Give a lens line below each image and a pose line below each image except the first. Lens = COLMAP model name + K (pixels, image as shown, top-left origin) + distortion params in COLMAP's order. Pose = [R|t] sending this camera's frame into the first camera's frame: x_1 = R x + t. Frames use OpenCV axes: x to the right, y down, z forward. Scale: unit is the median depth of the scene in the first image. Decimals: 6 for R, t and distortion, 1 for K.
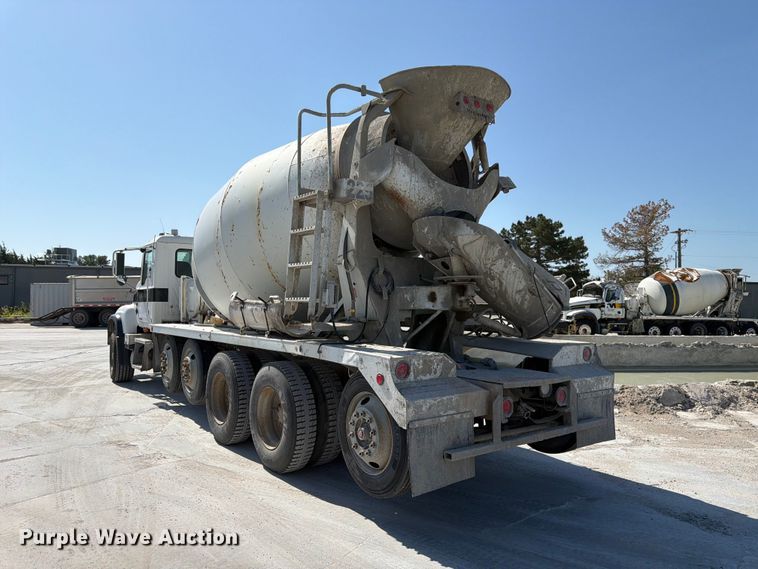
lens RADIAL K [[565.8, 0, 379.0], [0, 565.8, 284.5], [0, 0, 1]] dist [0.129959, -0.206350]
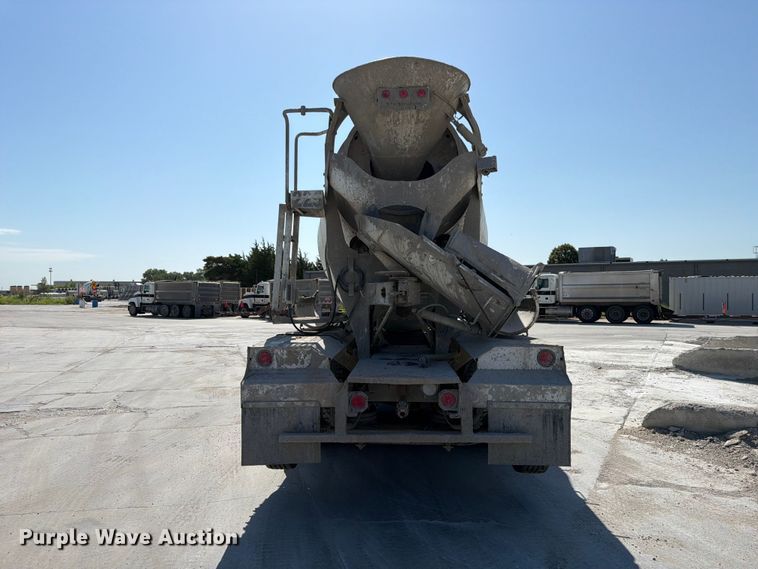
lens RADIAL K [[565.8, 0, 379.0], [0, 565.8, 284.5], [0, 0, 1]] dist [0.129959, -0.206350]
pose [[0.746883, -0.025394, -0.664471, 0.822381], [0.030817, 0.999519, -0.003559, 0.011670], [0.664242, -0.017819, 0.747306, 0.251748]]
